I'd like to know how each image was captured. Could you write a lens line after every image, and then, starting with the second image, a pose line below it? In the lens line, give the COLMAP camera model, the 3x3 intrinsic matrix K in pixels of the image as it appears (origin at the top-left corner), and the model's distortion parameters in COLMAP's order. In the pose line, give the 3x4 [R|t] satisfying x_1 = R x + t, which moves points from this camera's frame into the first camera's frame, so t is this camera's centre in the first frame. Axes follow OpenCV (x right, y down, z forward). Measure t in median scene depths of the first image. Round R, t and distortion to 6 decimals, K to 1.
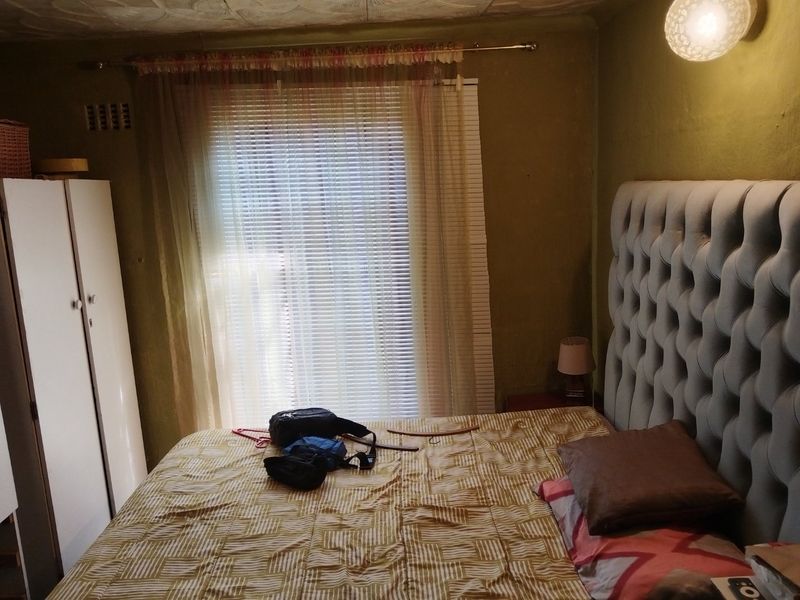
lens RADIAL K [[627.8, 0, 400.6], [0, 627.8, 299.1], [0, 0, 1]] dist [0.003134, 0.003445]
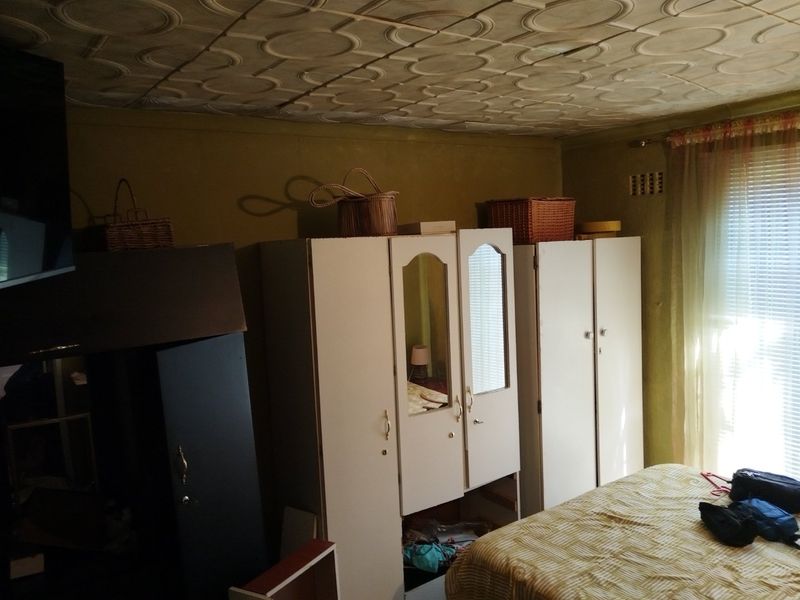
lens RADIAL K [[627.8, 0, 399.5], [0, 627.8, 299.8], [0, 0, 1]] dist [0.003134, 0.003445]
pose [[0.567662, 0.098150, -0.817390, 0.308399], [-0.128279, 0.991286, 0.029944, -0.051284], [0.813206, 0.087856, 0.575306, -0.065753]]
